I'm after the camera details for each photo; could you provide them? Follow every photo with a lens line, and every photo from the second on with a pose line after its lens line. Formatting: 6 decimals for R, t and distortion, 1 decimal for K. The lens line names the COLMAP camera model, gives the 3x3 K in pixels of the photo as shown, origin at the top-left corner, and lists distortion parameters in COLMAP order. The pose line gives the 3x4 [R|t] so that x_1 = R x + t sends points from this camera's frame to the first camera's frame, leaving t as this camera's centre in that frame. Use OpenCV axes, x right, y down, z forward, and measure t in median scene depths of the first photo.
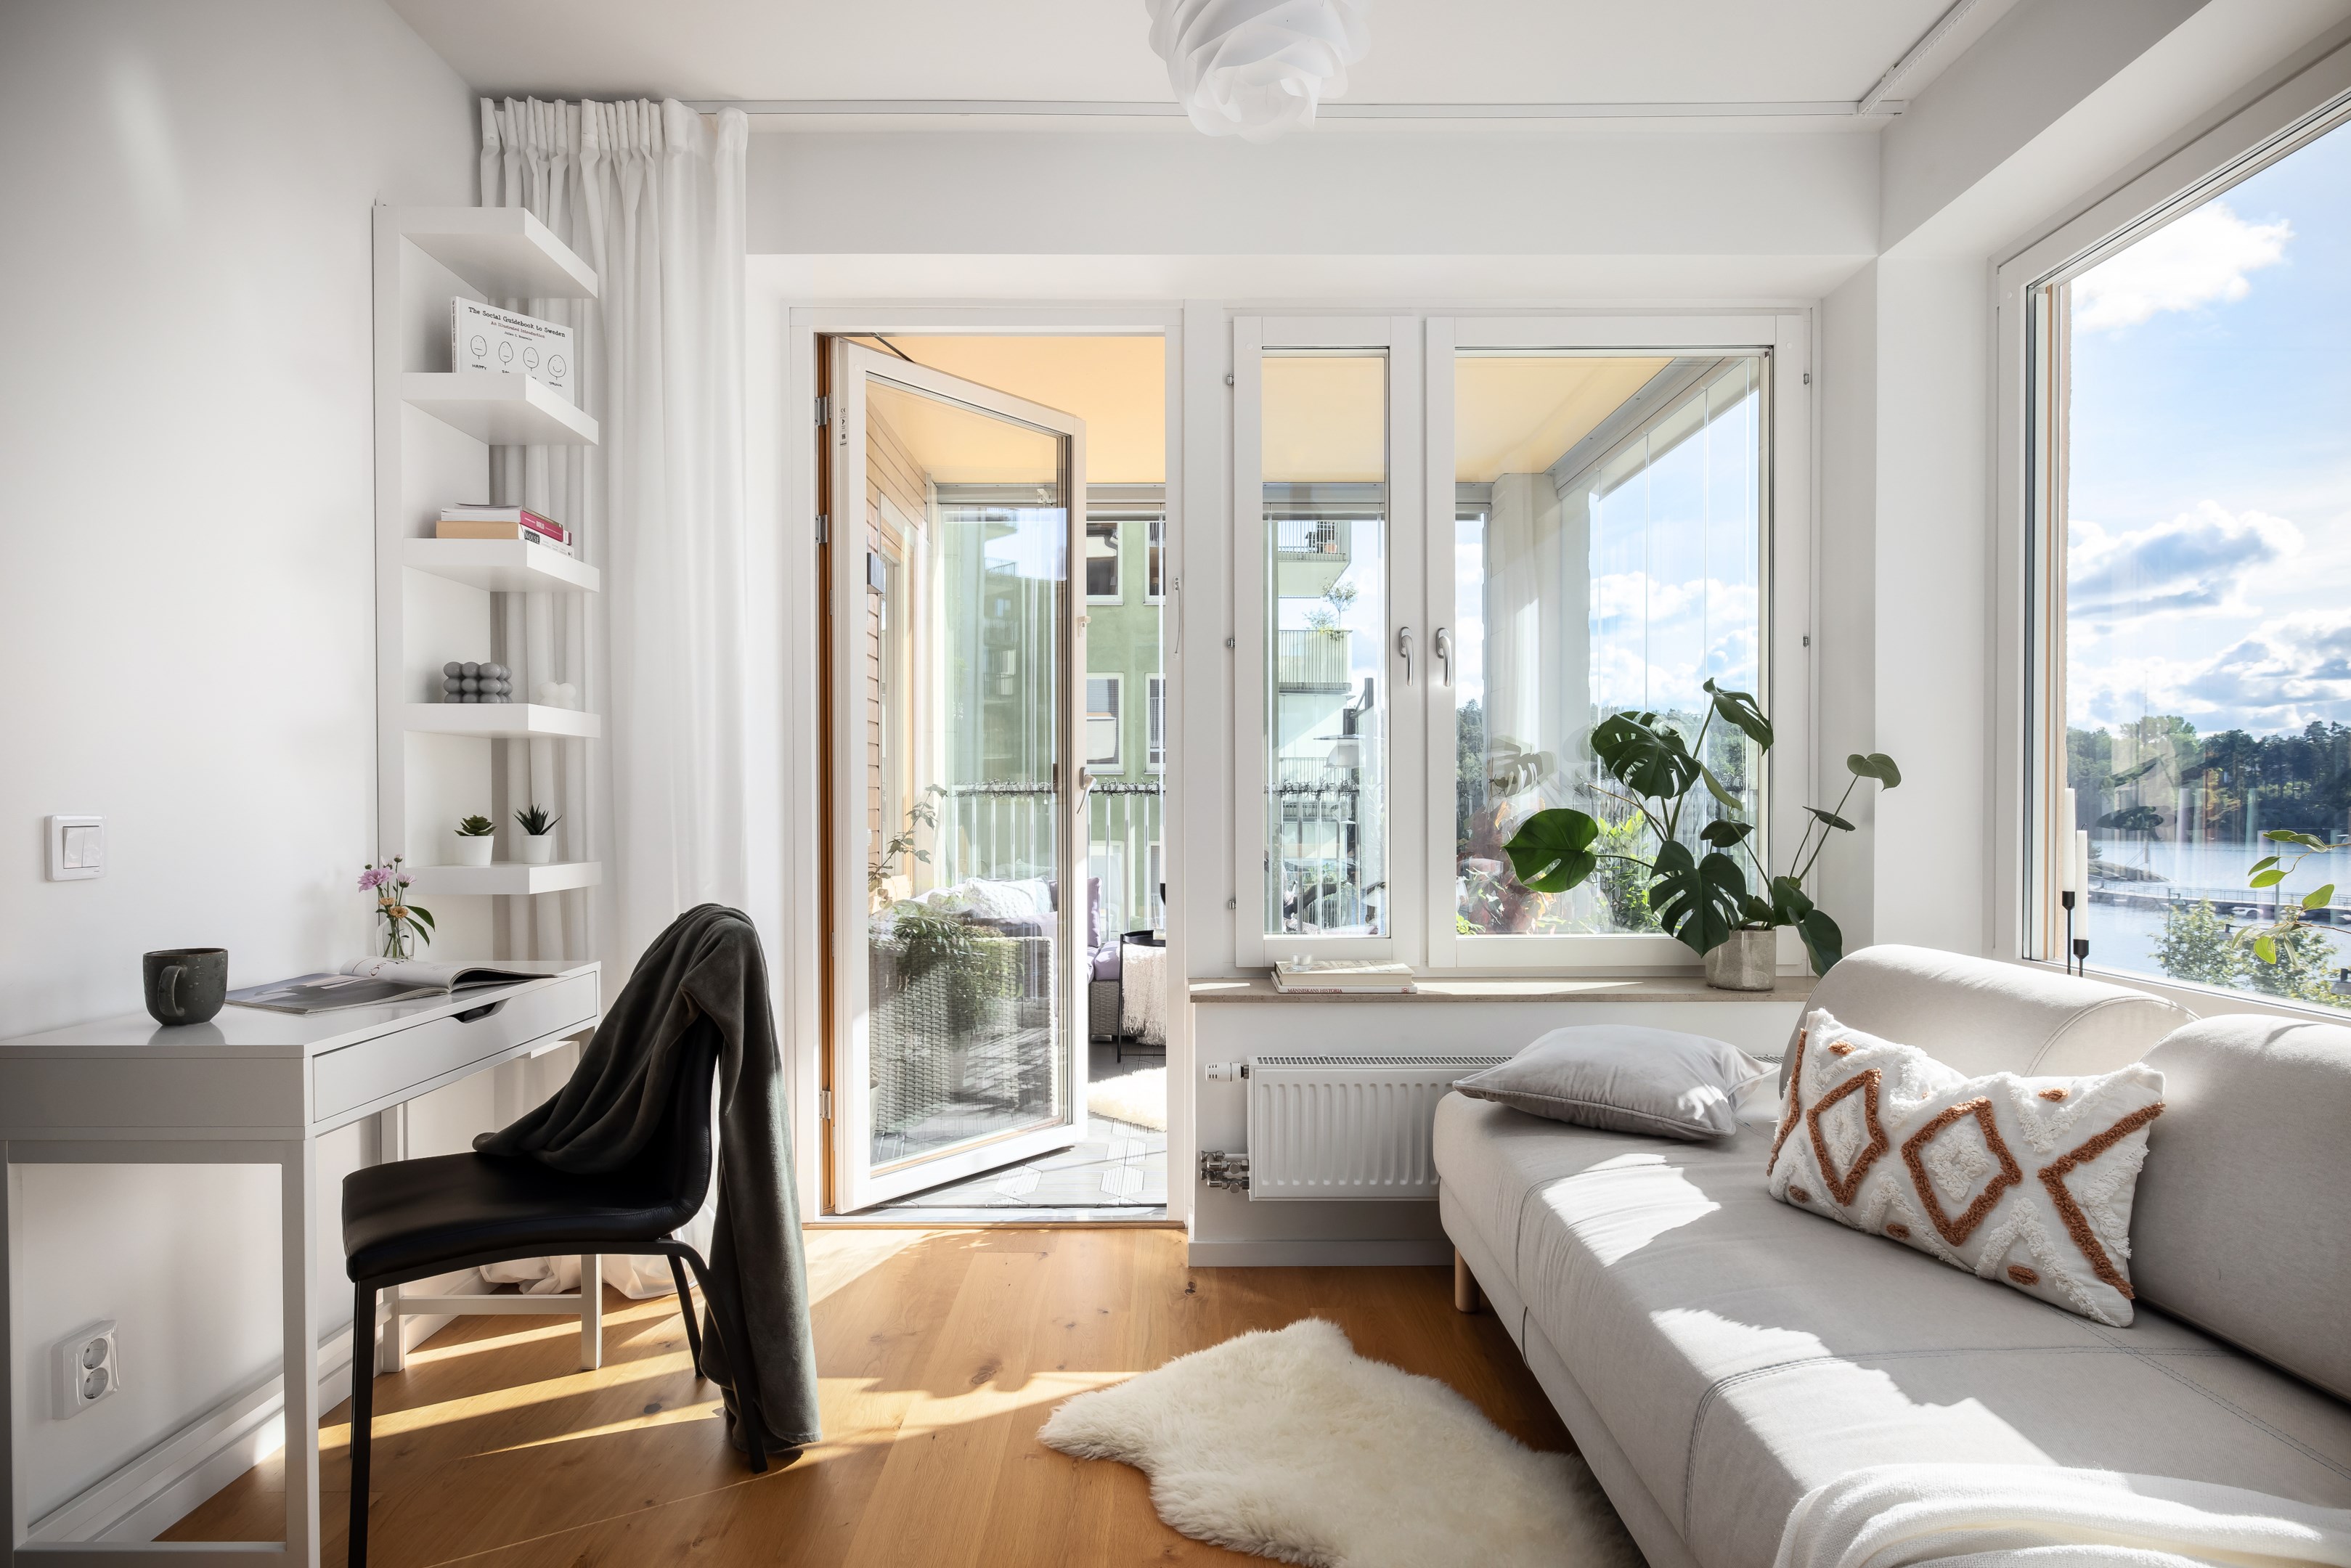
lens RADIAL K [[1246.2, 0, 1177.9], [0, 1246.2, 807.3], [0, 0, 1]] dist [-0.000407, 0.000457]
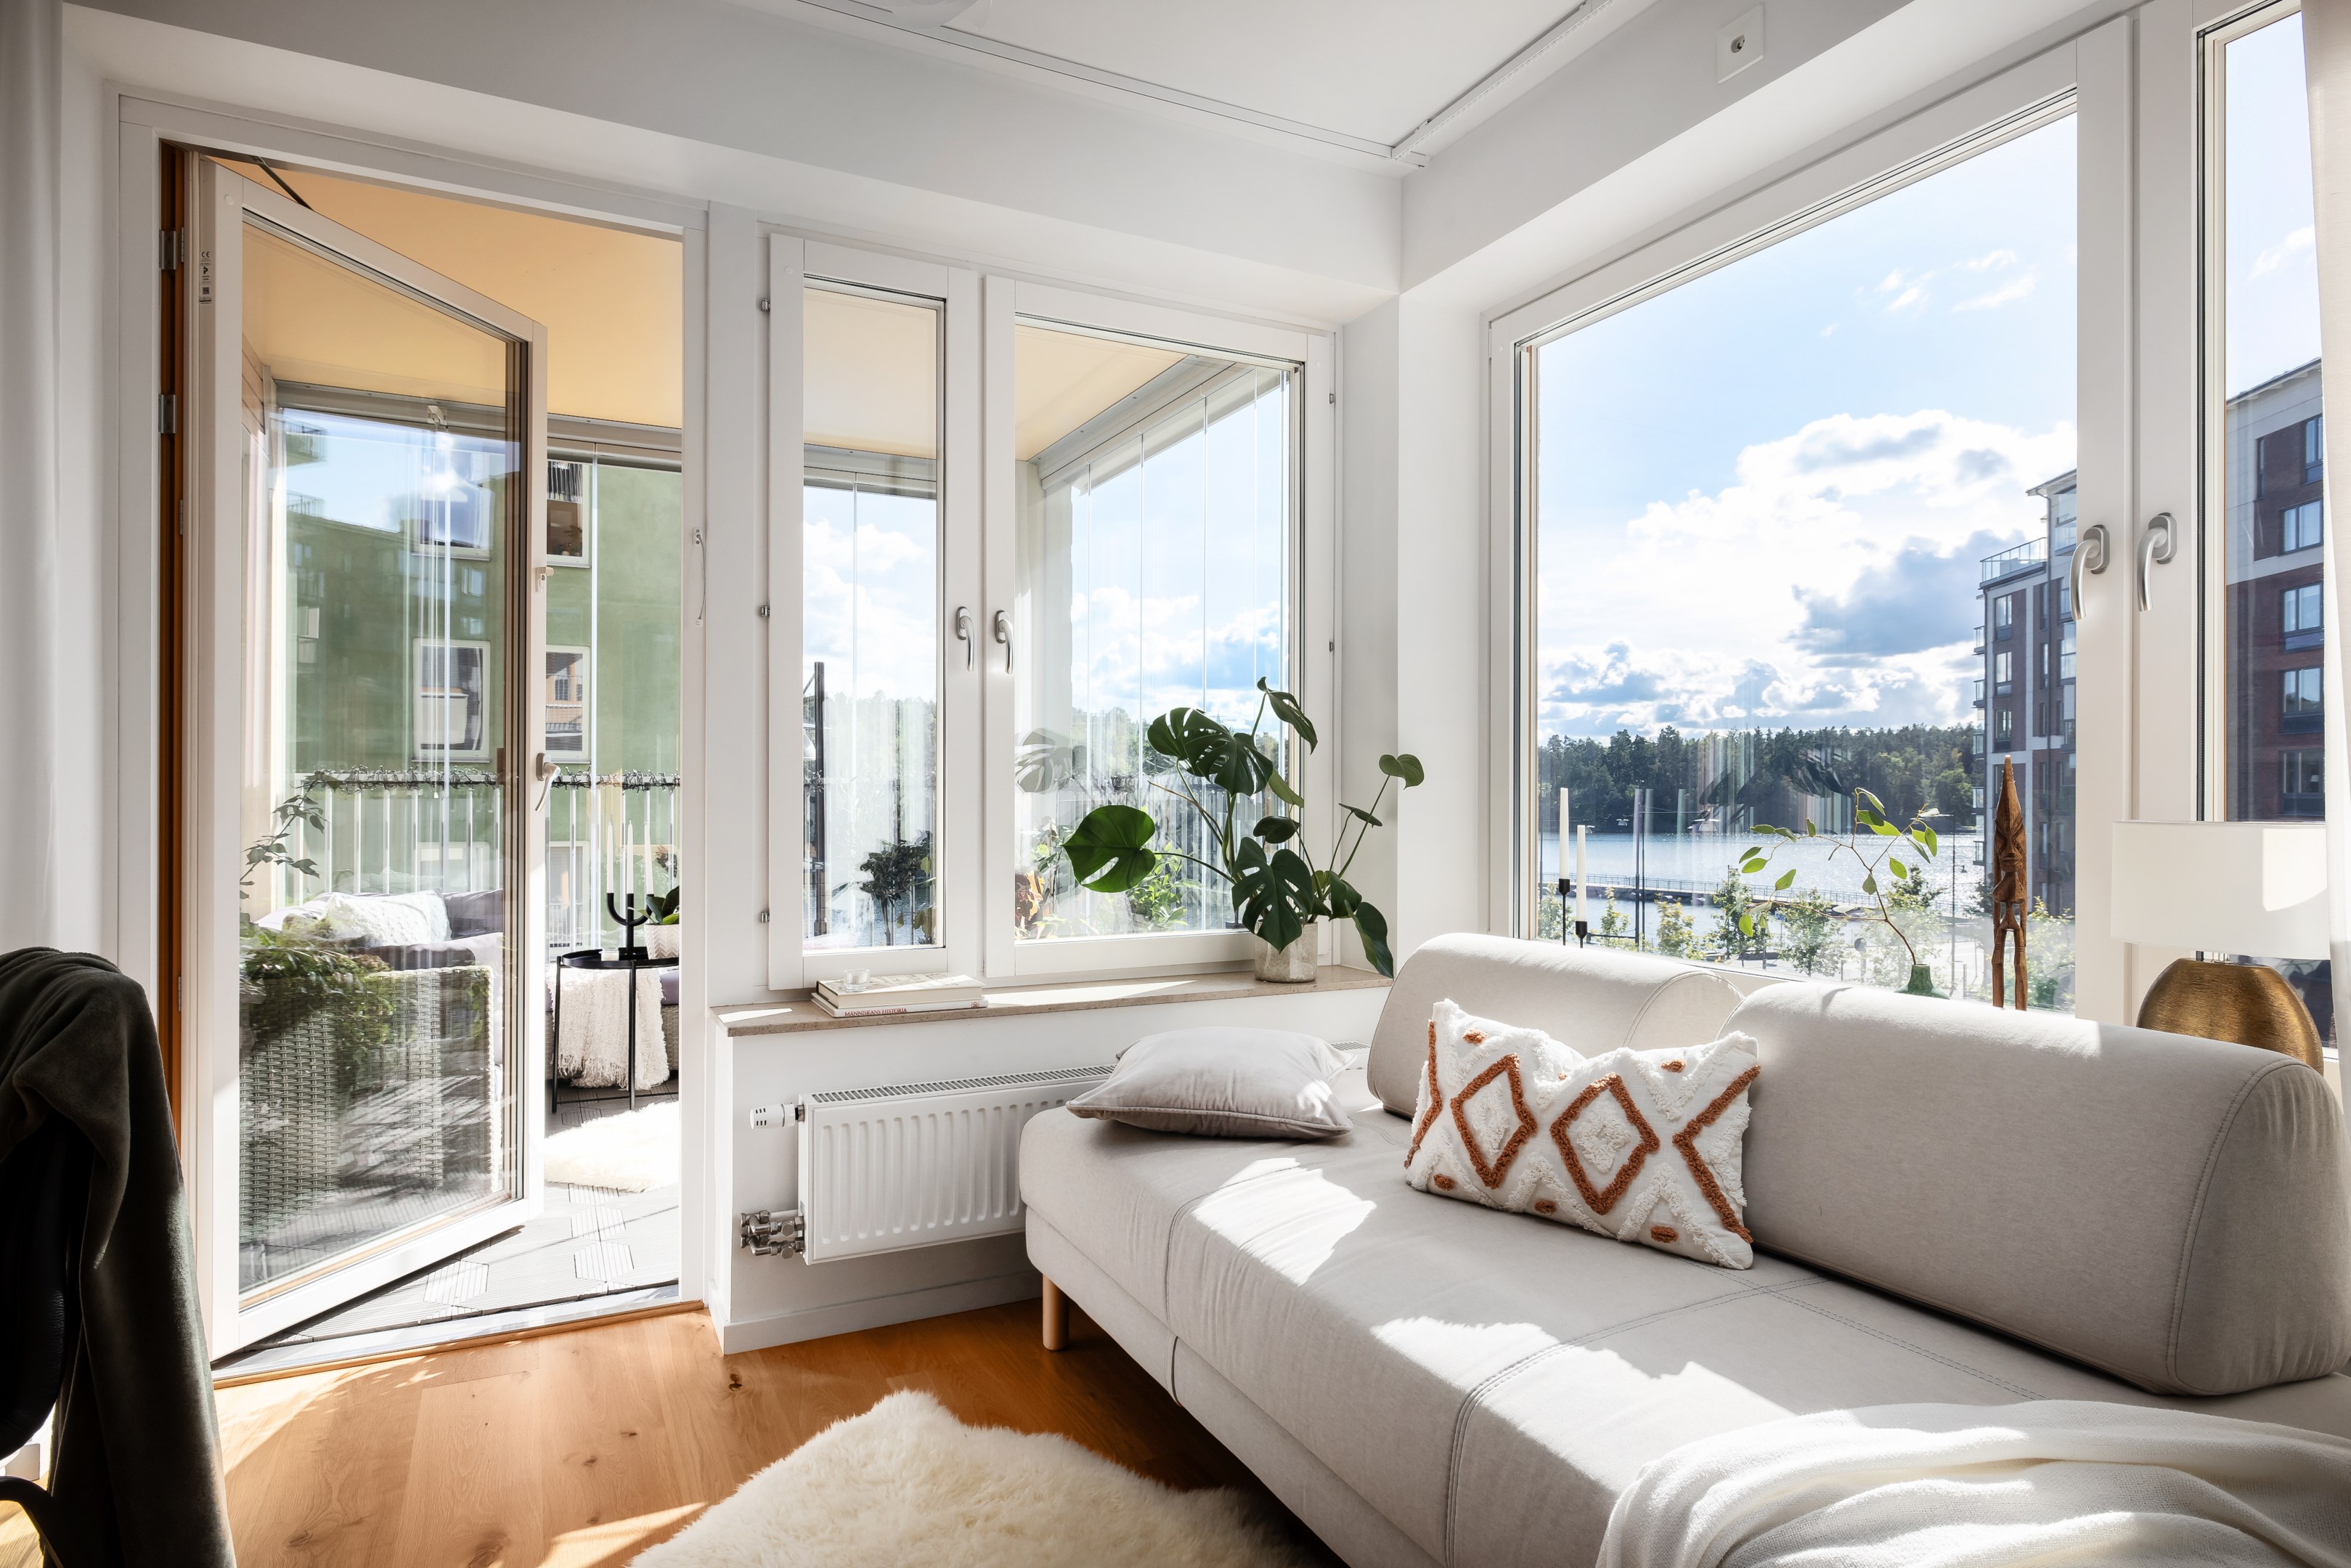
lens RADIAL K [[1296.6, 0, 1175.5], [0, 1296.6, 784.0], [0, 0, 1]] dist [0.001293, -0.000242]
pose [[0.895526, 0.008258, 0.444932, -0.115262], [-0.002024, 0.999893, -0.014484, -0.000933], [-0.445004, 0.012070, 0.895447, 0.090203]]
